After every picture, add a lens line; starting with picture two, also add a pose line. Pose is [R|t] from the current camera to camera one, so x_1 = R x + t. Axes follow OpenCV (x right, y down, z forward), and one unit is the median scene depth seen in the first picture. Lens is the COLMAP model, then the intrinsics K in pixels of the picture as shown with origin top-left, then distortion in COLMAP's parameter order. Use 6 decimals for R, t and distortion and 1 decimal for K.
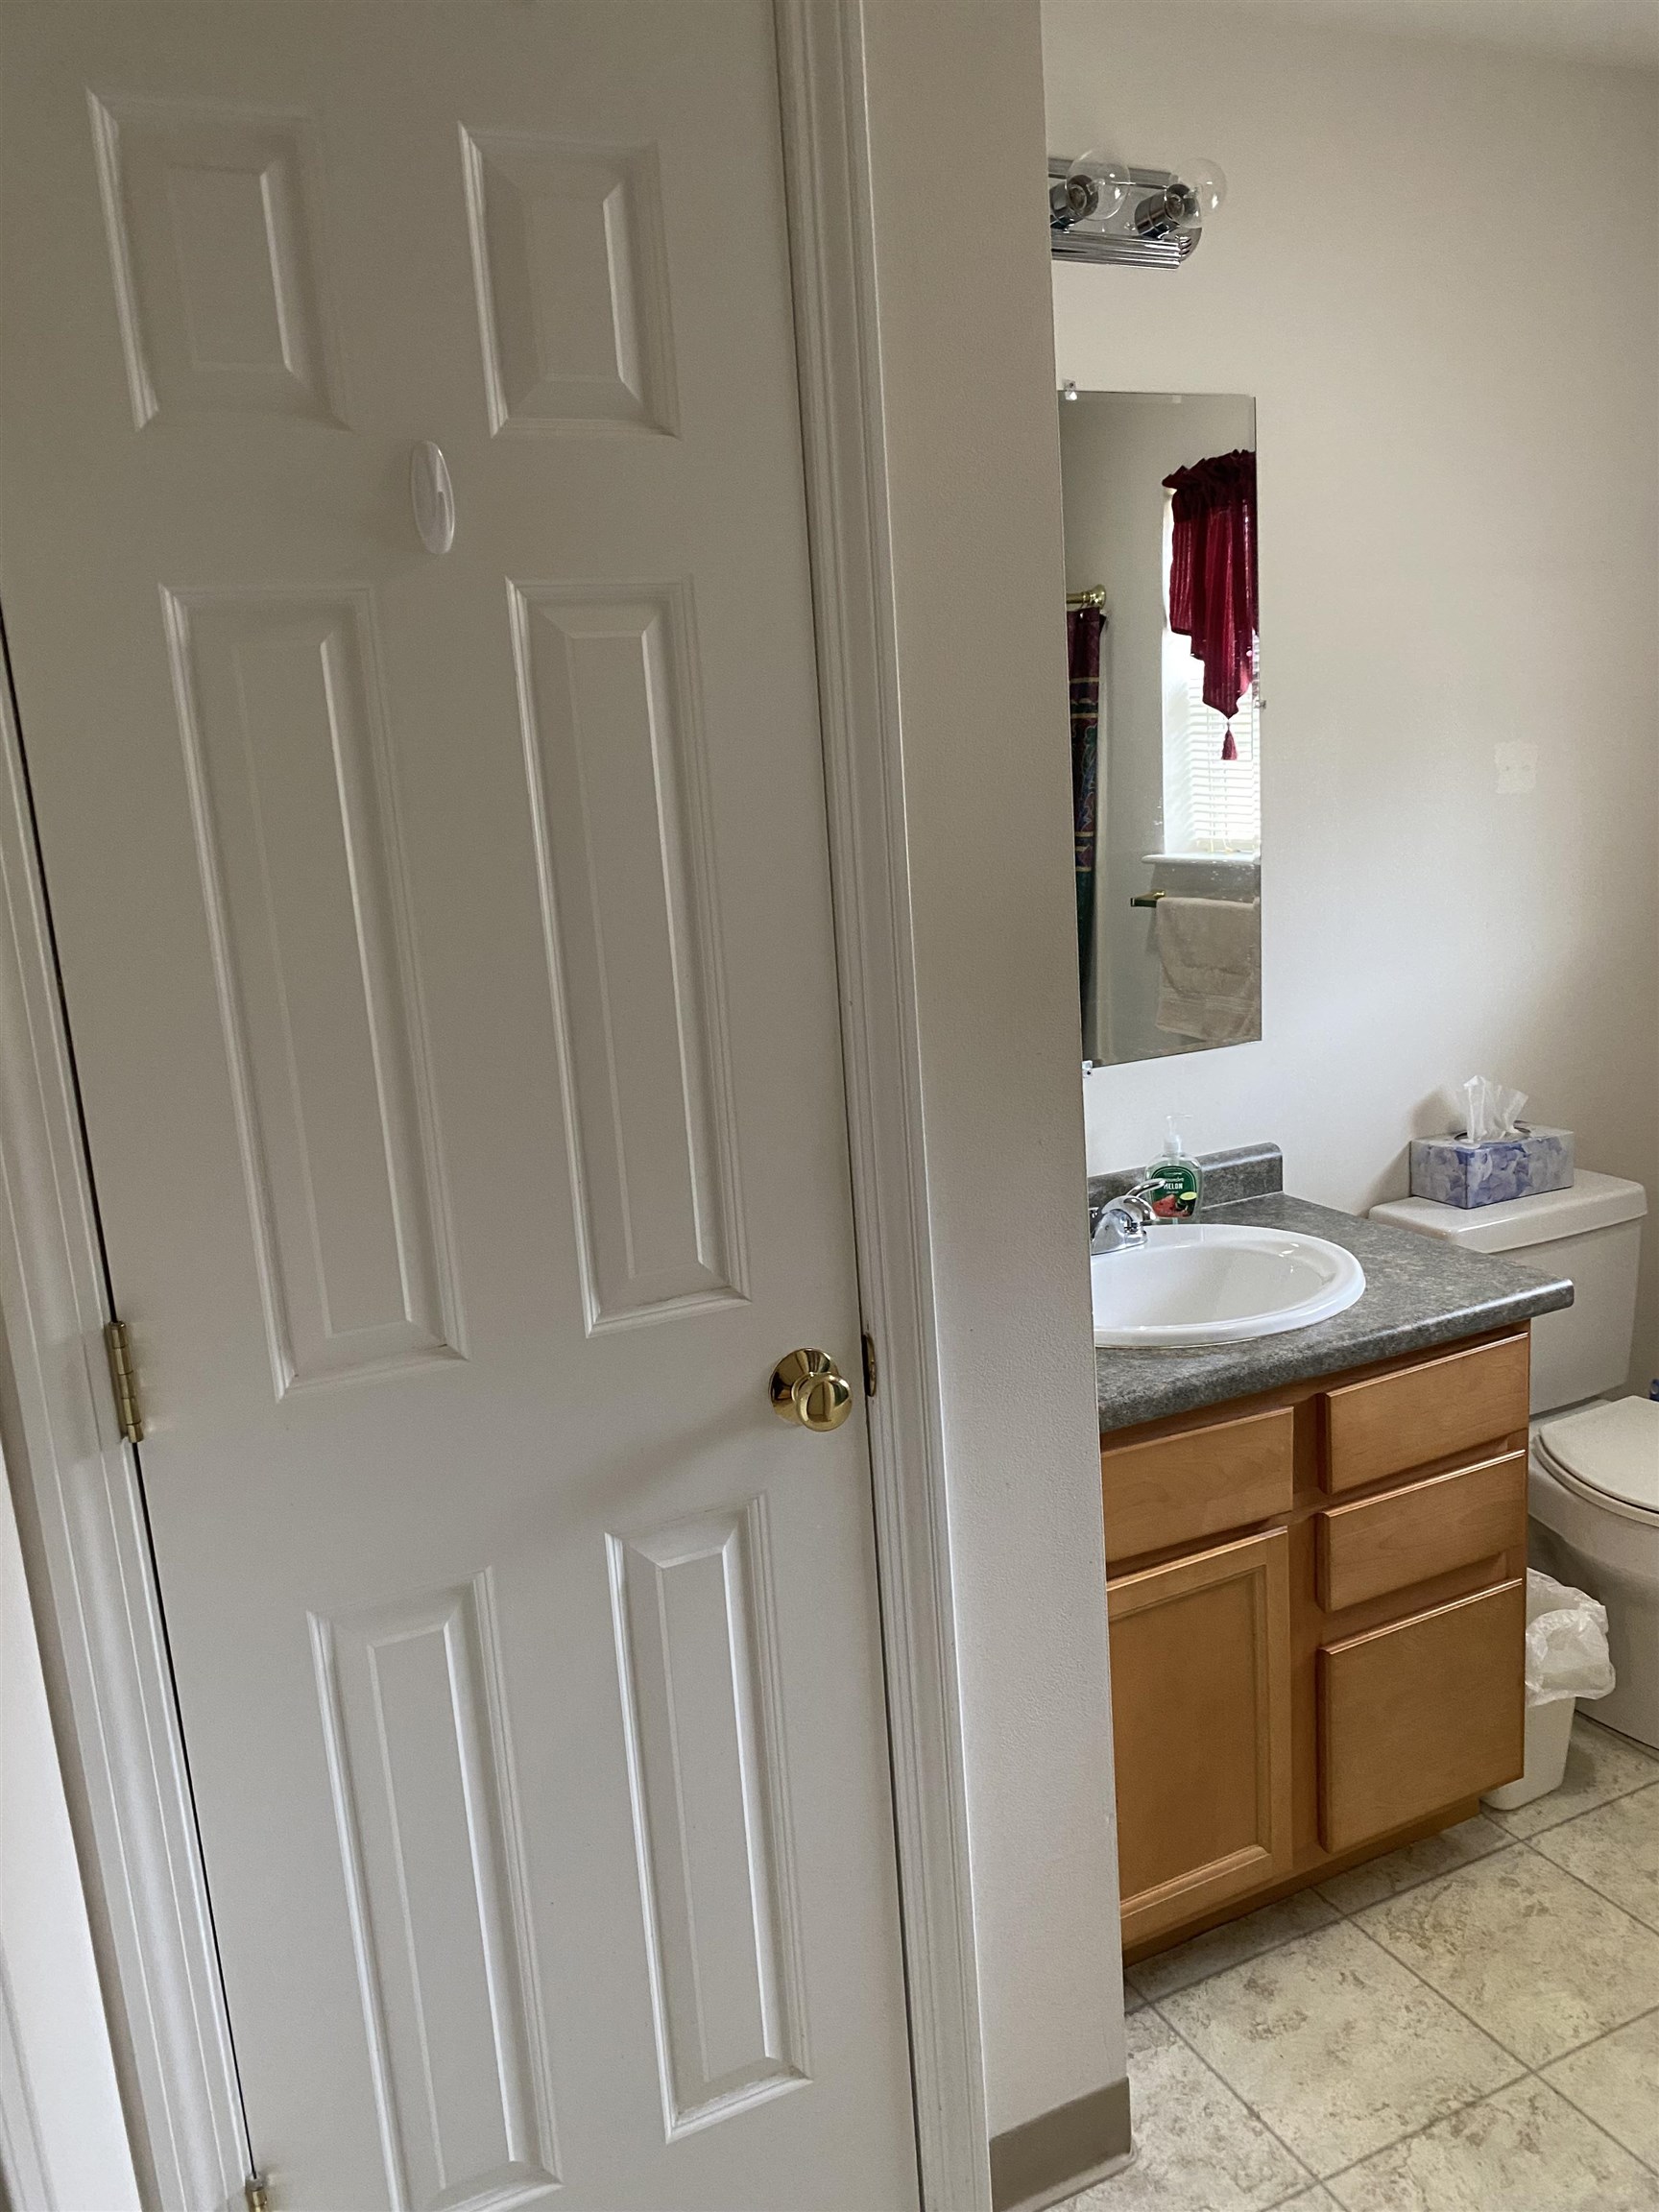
lens RADIAL K [[1727.3, 0, 855.1], [0, 1727.3, 1110.3], [0, 0, 1]] dist [0.006694, 0.000327]
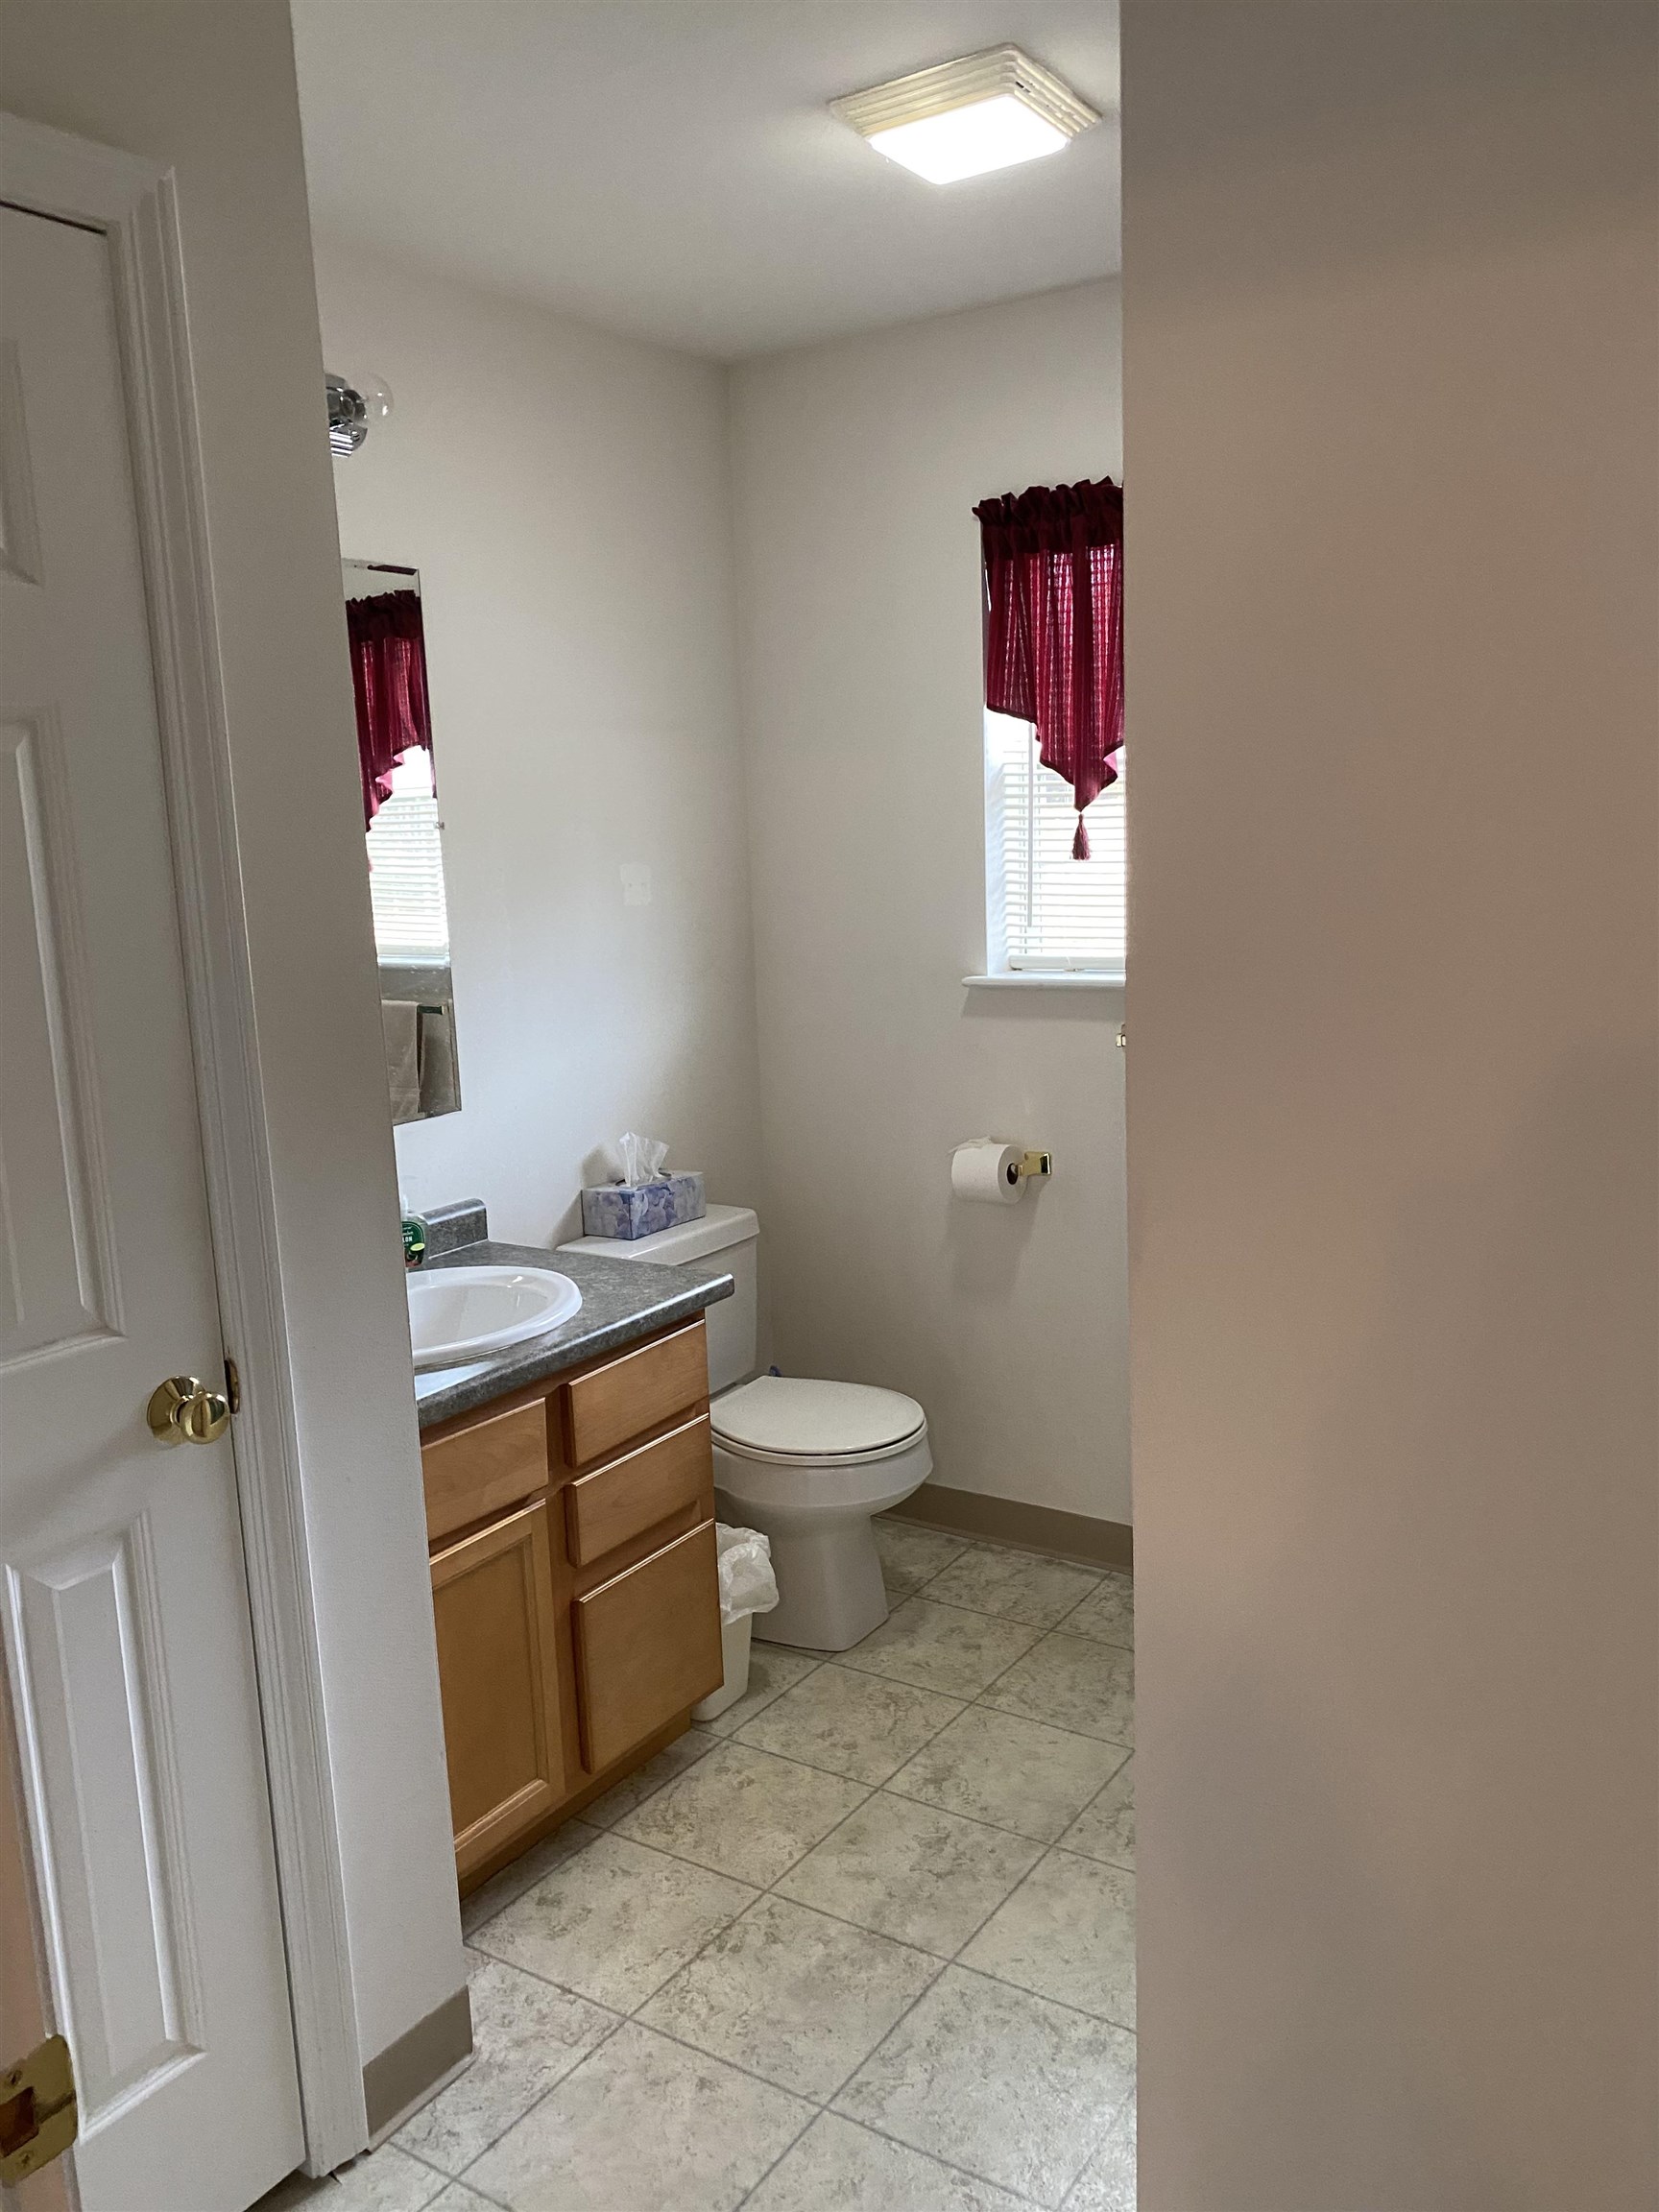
lens RADIAL K [[1706.5, 0, 833.5], [0, 1706.5, 1123.7], [0, 0, 1]] dist [0.072609, -0.091711]
pose [[0.863295, -0.061786, 0.500904, -0.157083], [0.091126, 0.995249, -0.034291, 0.037311], [-0.496406, 0.075248, 0.864823, -0.155846]]
